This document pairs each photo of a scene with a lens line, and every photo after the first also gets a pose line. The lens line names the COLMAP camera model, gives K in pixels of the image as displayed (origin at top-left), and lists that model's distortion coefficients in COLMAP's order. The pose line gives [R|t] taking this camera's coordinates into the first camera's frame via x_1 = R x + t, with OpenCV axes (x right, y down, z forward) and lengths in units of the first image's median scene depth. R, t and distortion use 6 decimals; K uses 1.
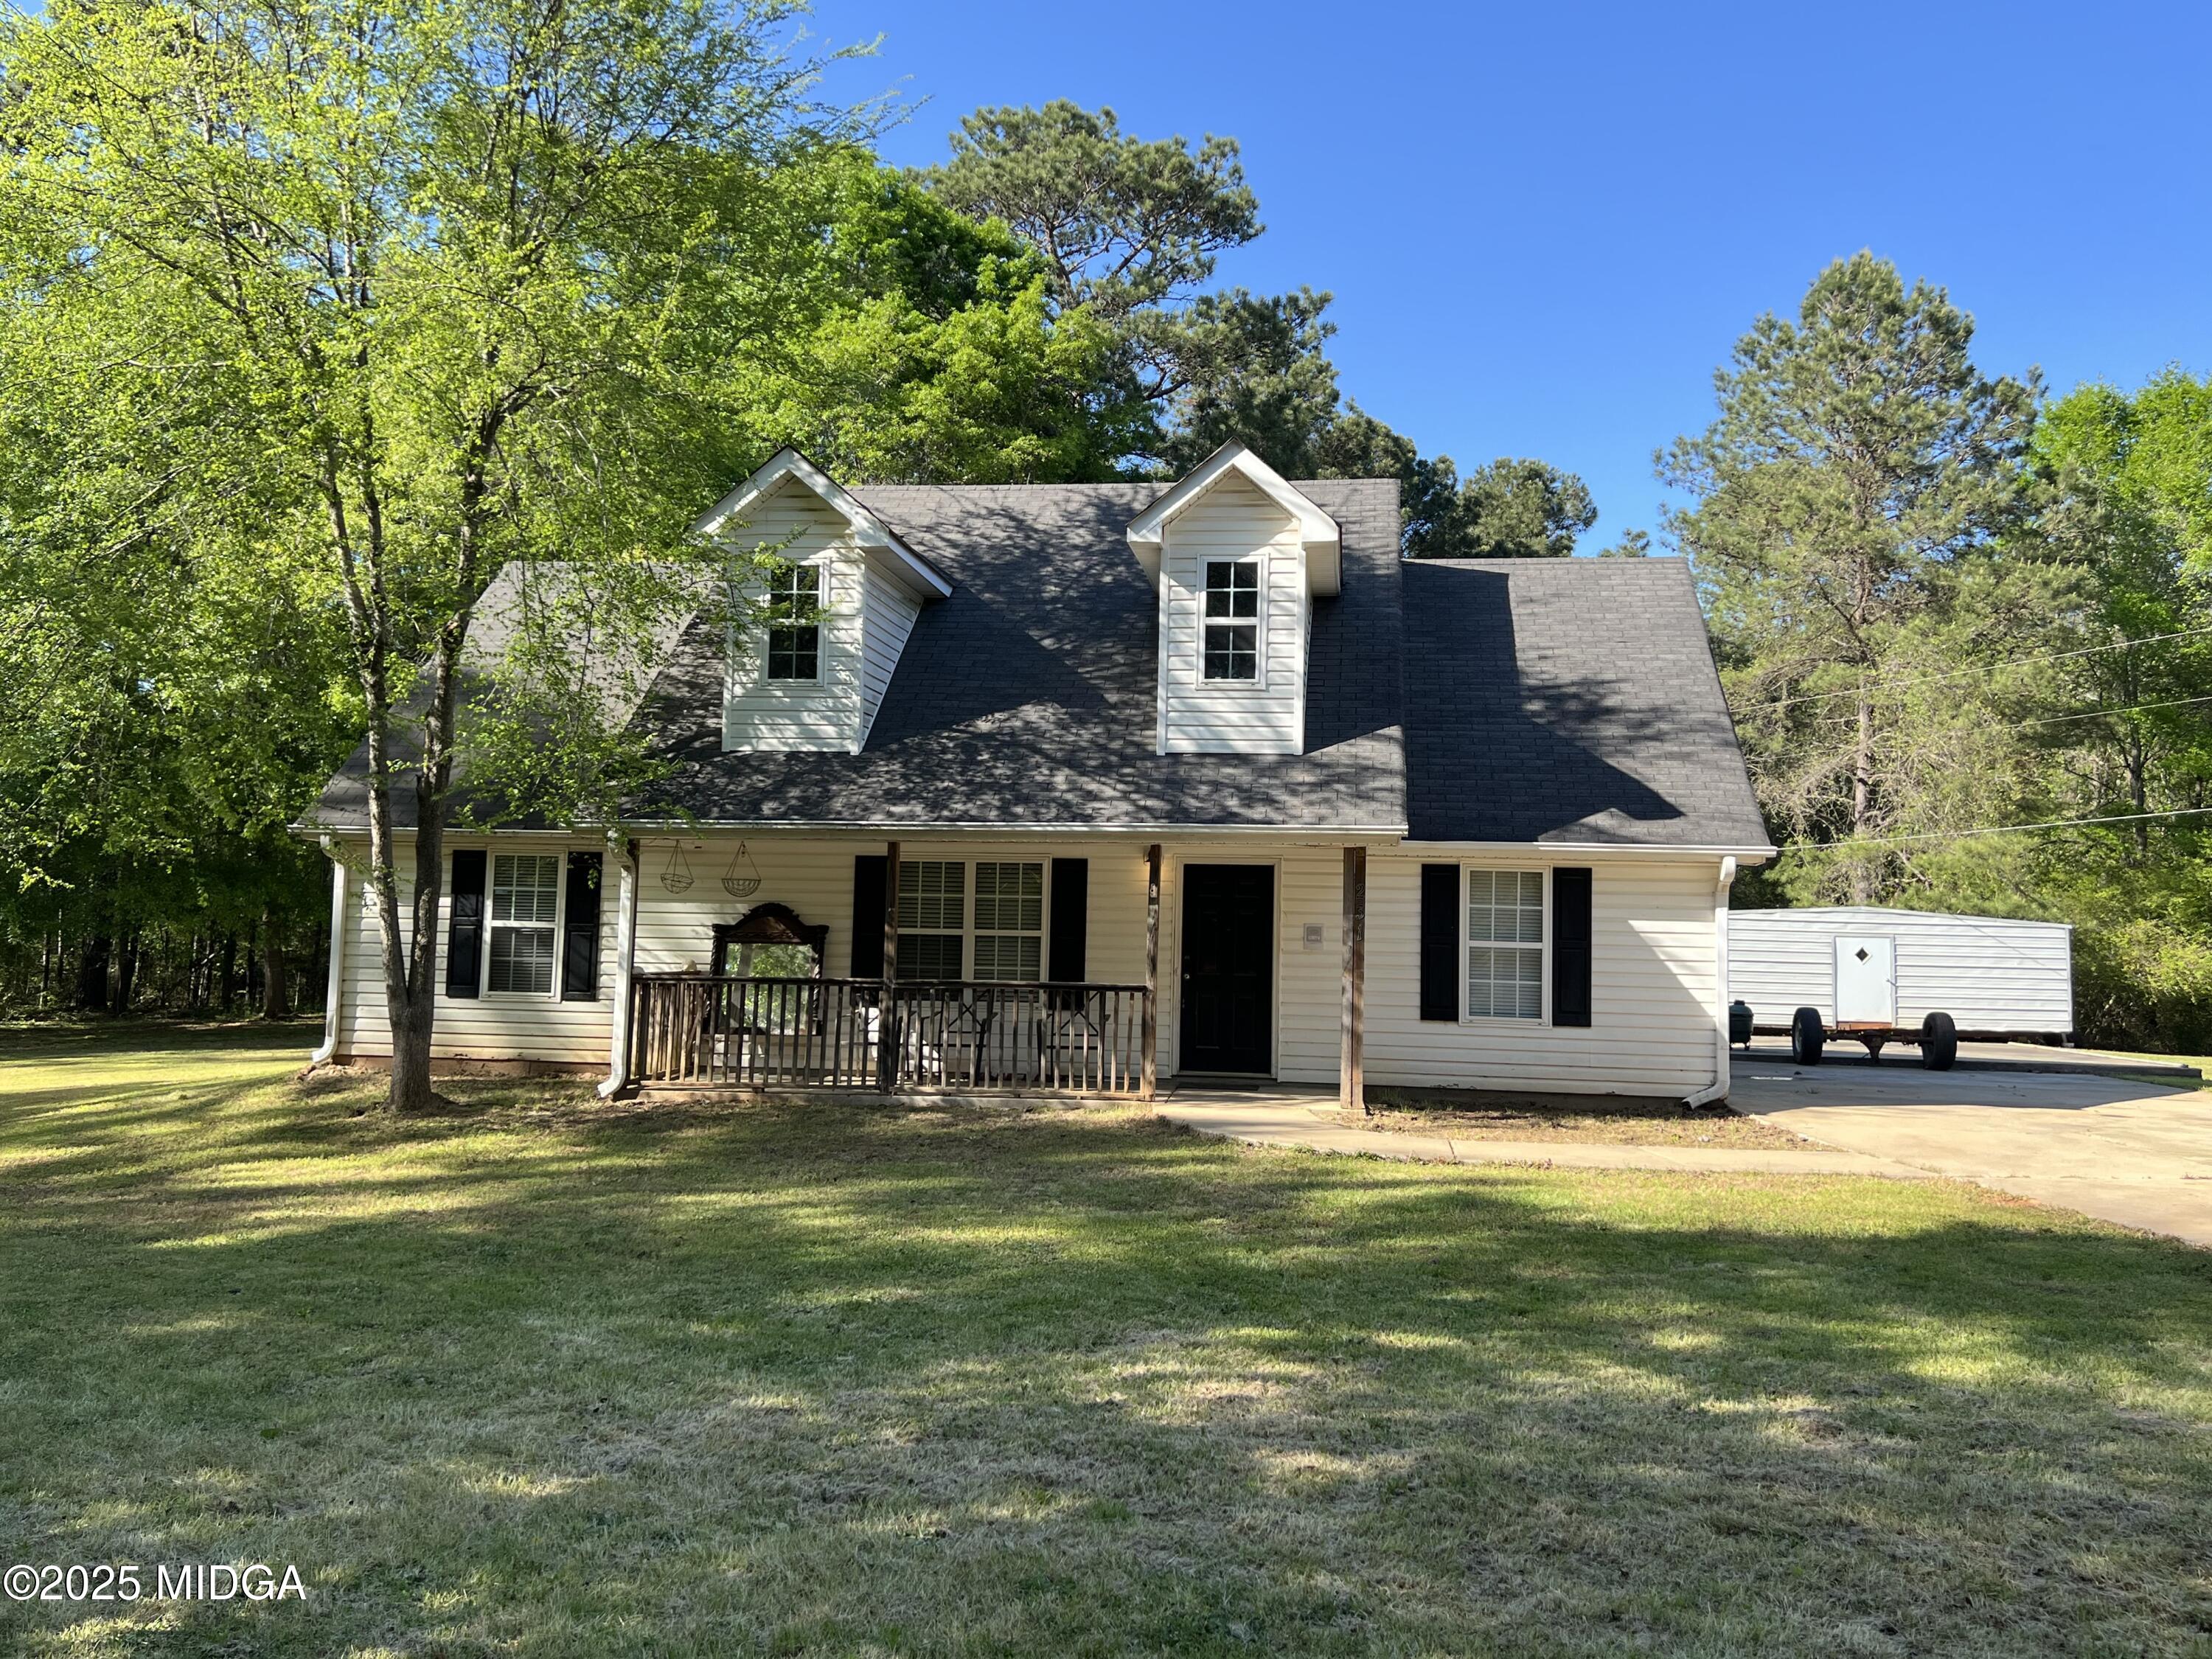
lens RADIAL K [[1832.4, 0, 1135.9], [0, 1832.4, 822.2], [0, 0, 1]] dist [0.067061, -0.003506]
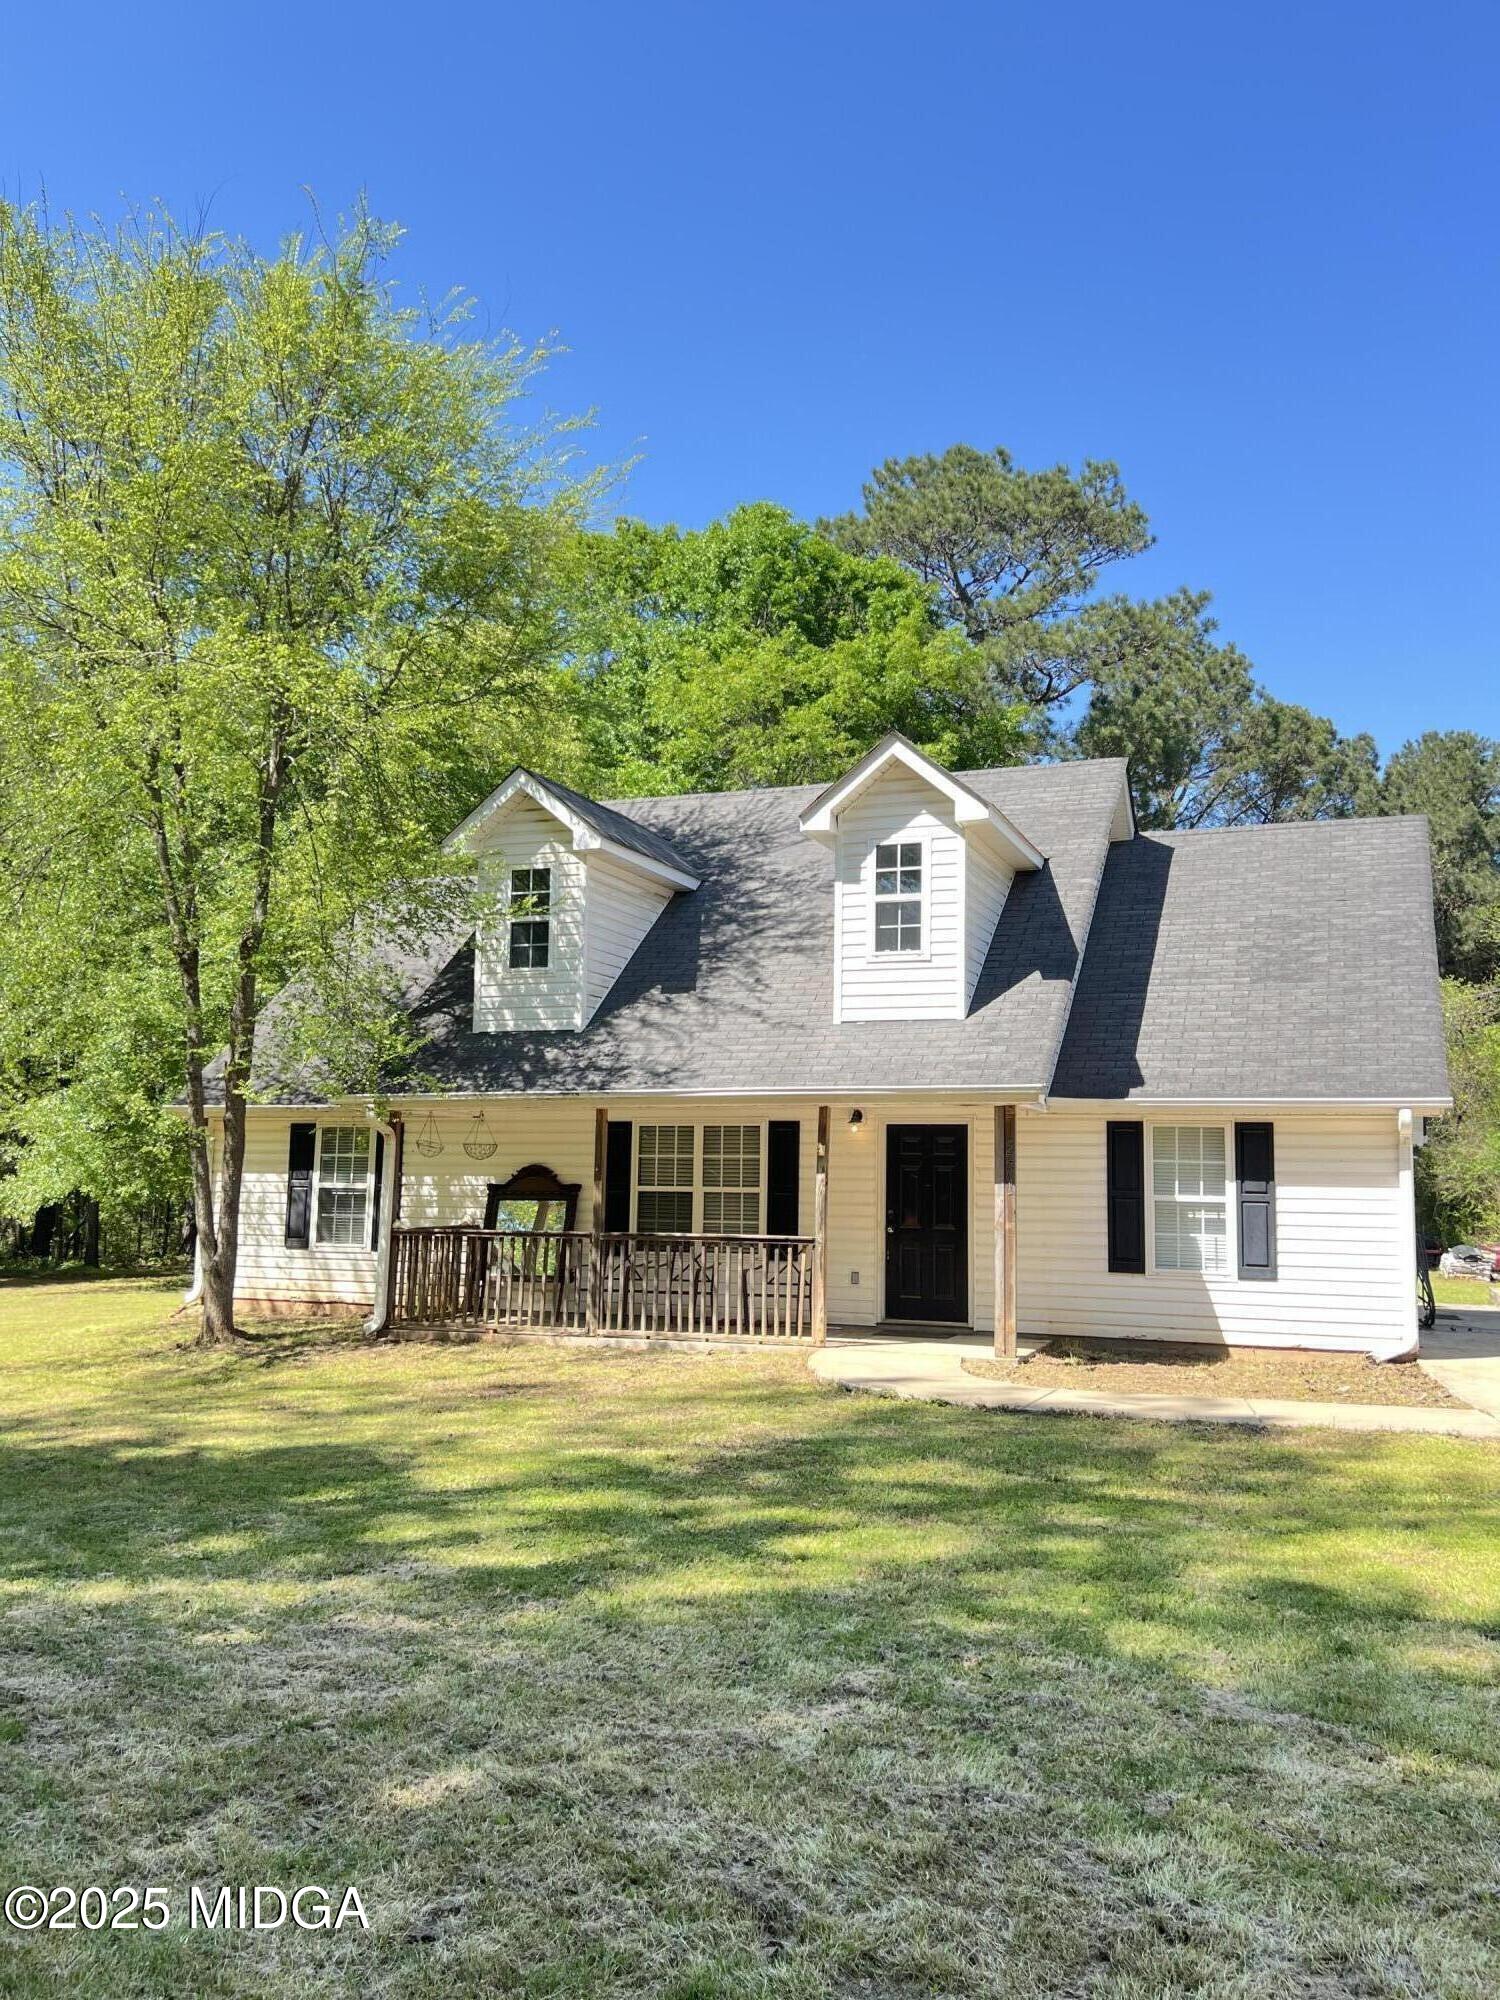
lens RADIAL K [[1648.4, 0, 757.6], [0, 1648.4, 995.3], [0, 0, 1]] dist [0.098260, -0.000805]
pose [[0.972067, -0.034910, -0.232091, 0.186711], [0.020592, 0.997748, -0.063831, 0.007918], [0.233797, 0.057269, 0.970597, 0.037422]]
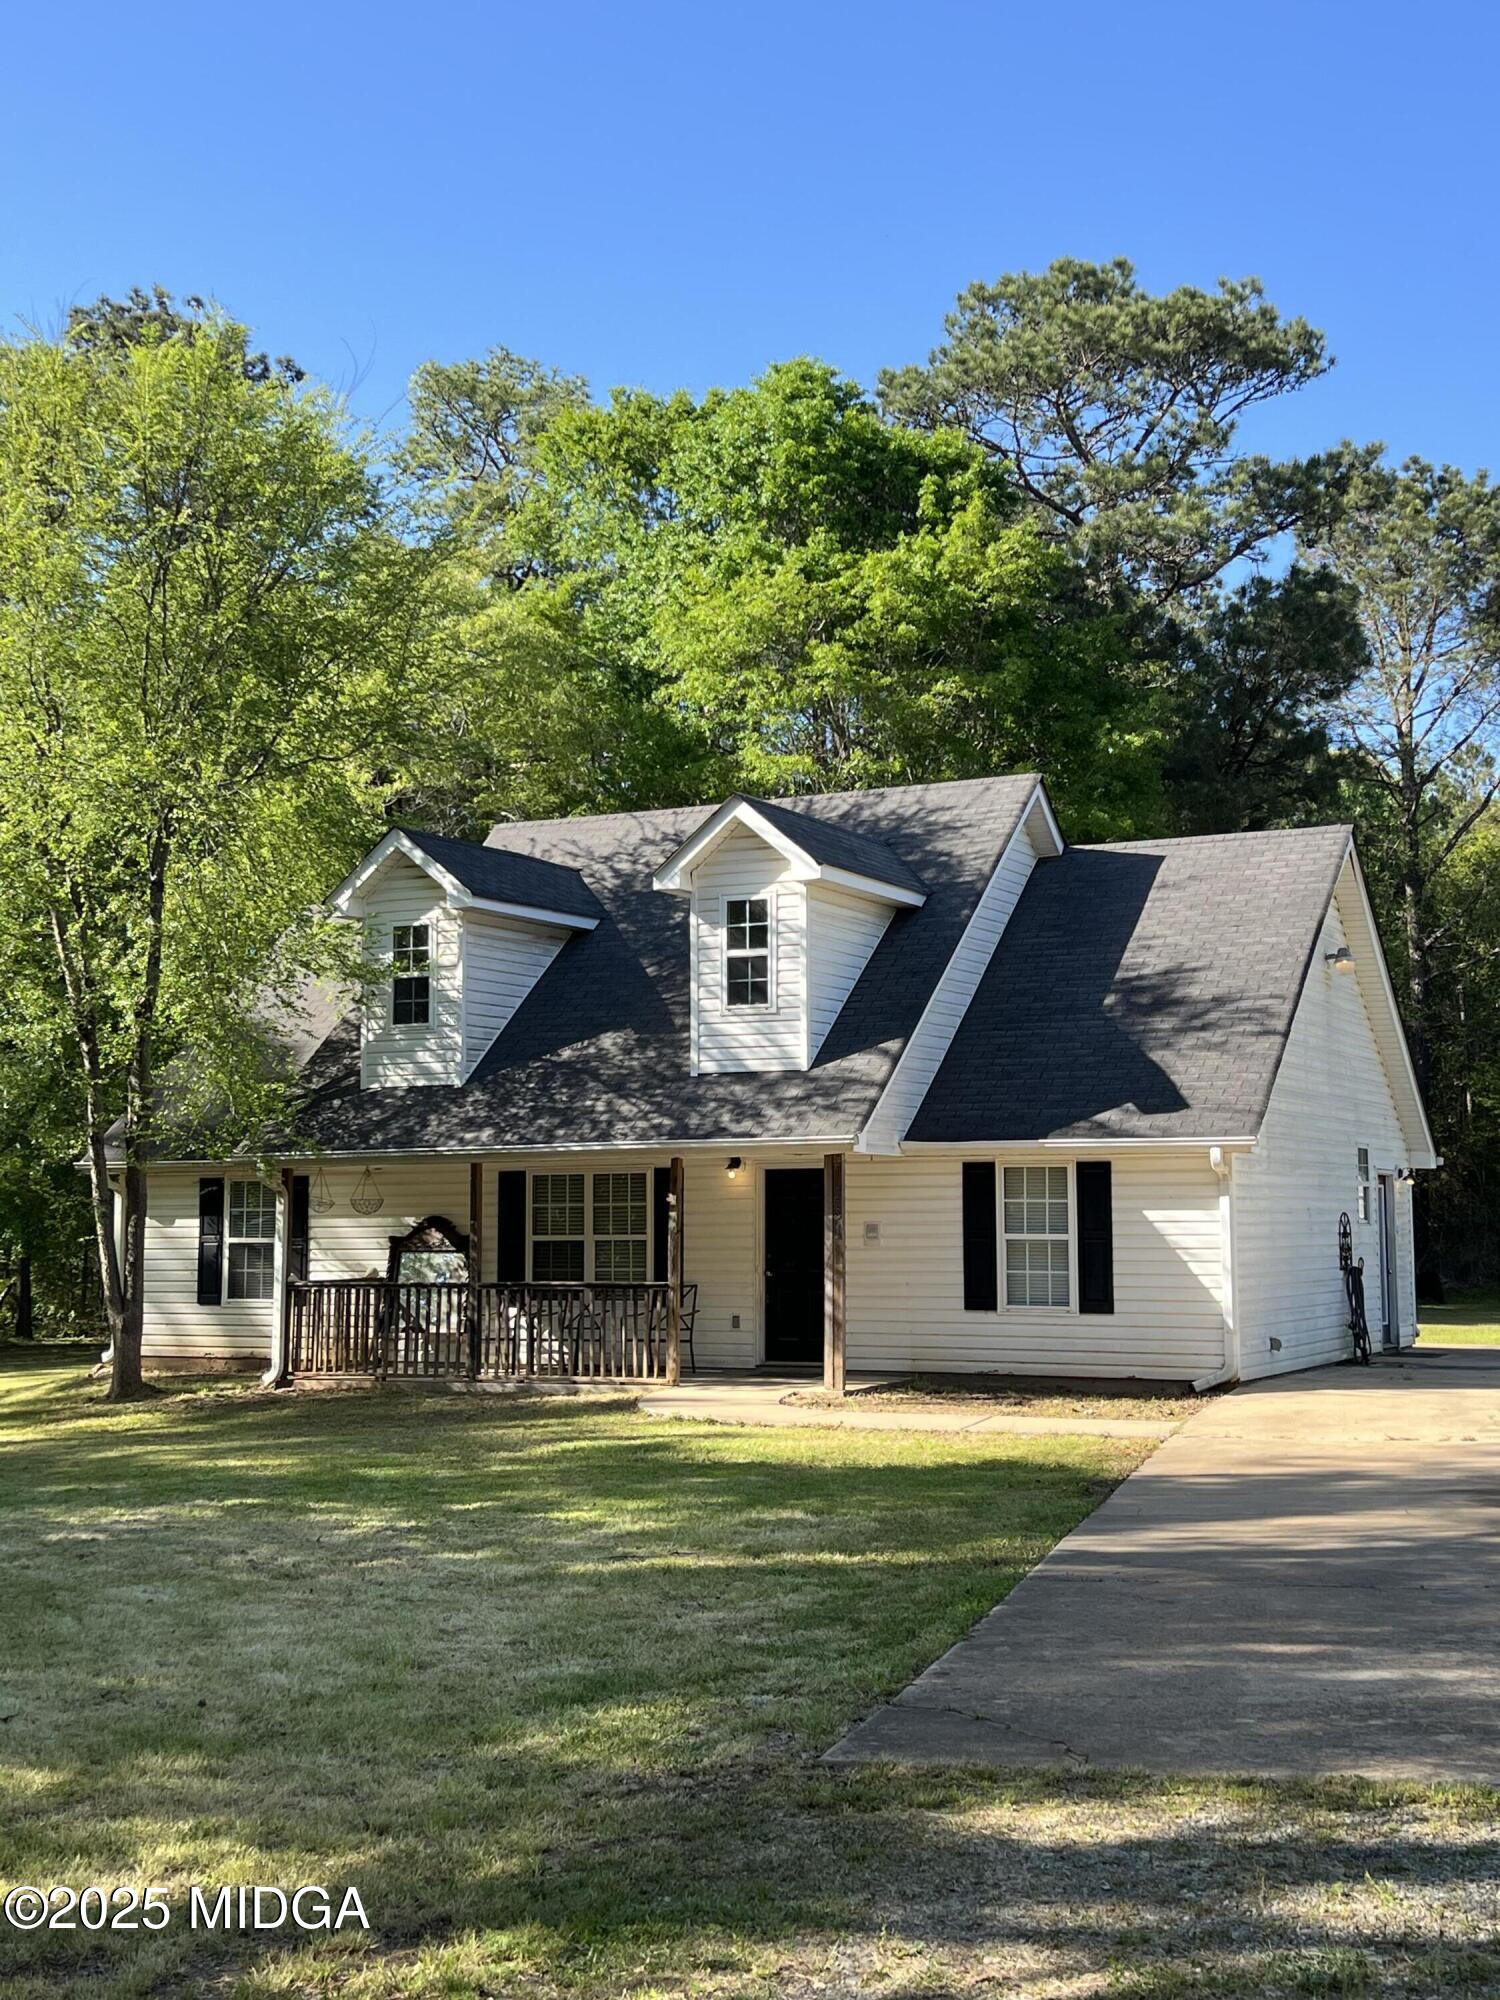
lens RADIAL K [[2424.6, 0, 750.0], [0, 2424.6, 1000.0], [0, 0, 1]] dist [0.115810, 0.000840]
pose [[0.943761, -0.058536, -0.325406, 0.508054], [0.049228, 0.998110, -0.036772, -0.025598], [0.326943, 0.018685, 0.944859, -0.373024]]
